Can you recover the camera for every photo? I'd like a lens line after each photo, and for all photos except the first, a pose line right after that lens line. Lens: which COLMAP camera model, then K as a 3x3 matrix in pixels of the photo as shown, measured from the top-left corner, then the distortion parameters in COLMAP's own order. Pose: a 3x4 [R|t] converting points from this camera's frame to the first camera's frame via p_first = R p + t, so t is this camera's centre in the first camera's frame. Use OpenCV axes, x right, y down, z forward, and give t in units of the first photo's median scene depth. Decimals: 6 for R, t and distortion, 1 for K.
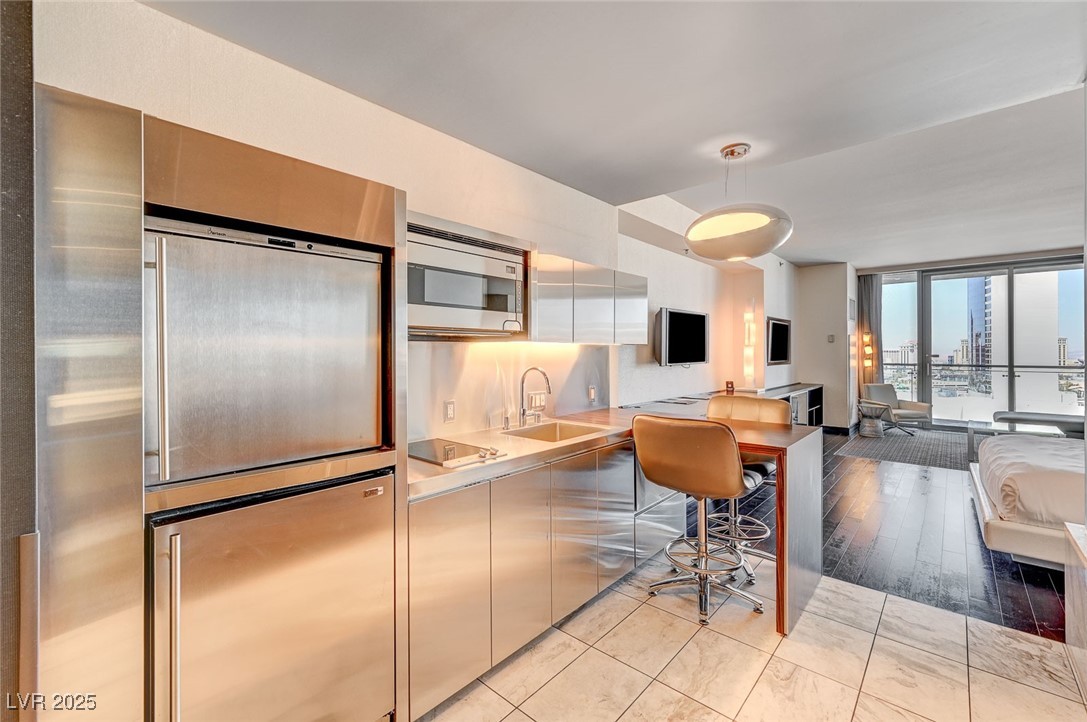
lens RADIAL K [[465.7, 0, 537.8], [0, 465.7, 353.4], [0, 0, 1]] dist [-0.001289, 0.000235]
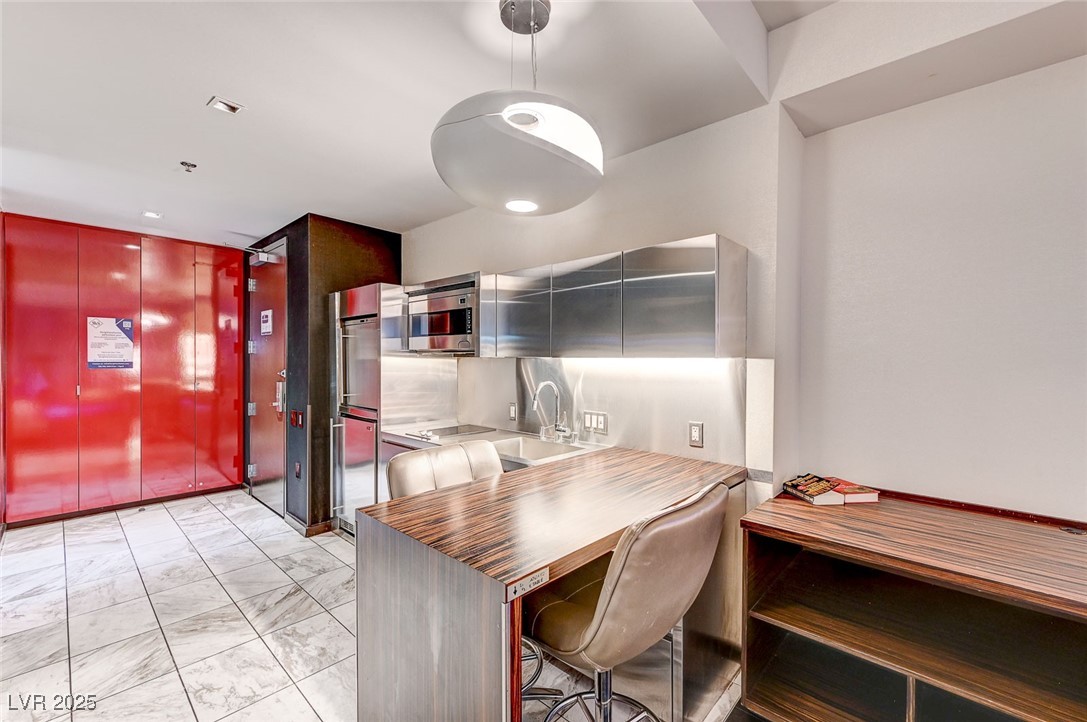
lens RADIAL K [[453.6, 0, 551.1], [0, 453.6, 367.1], [0, 0, 1]] dist [0.007097, 0.000070]
pose [[-0.006433, 0.012478, -0.999901, 3.067717], [-0.011797, 0.999852, 0.012553, -0.044265], [0.999910, 0.011876, -0.006285, 3.254787]]
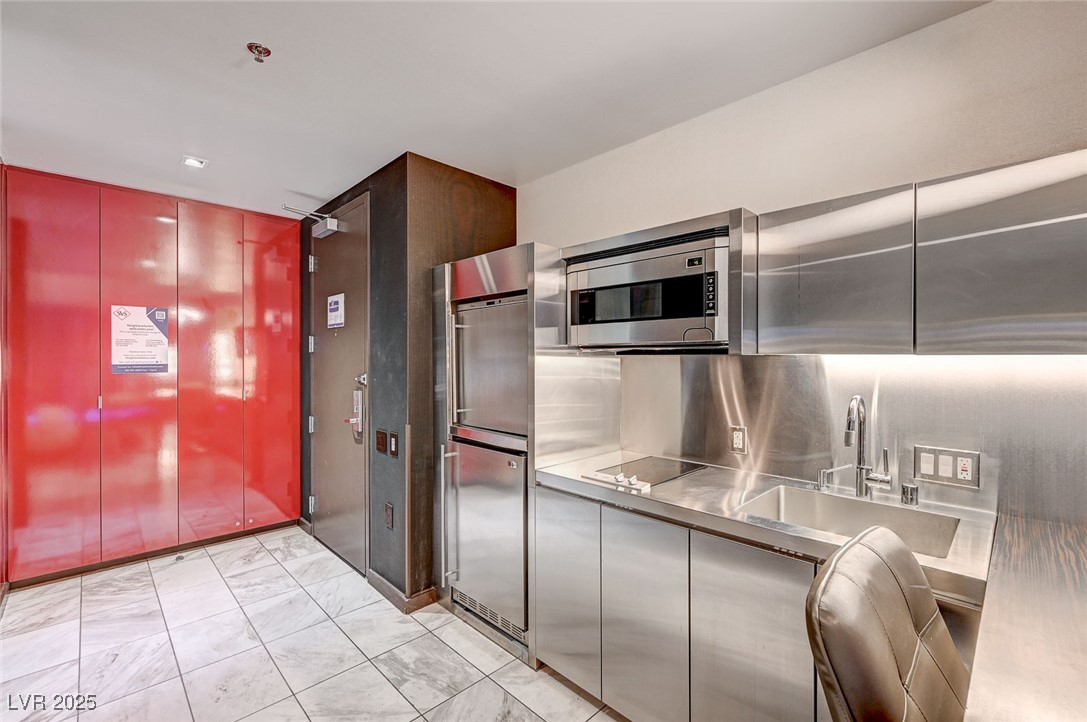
lens RADIAL K [[465.7, 0, 550.0], [0, 465.7, 364.1], [0, 0, 1]] dist [-0.001289, 0.000235]
pose [[-0.051941, 0.008901, -0.998610, 1.876198], [-0.006844, 0.999934, 0.009269, -0.042525], [0.998627, 0.007316, -0.051877, 2.089230]]
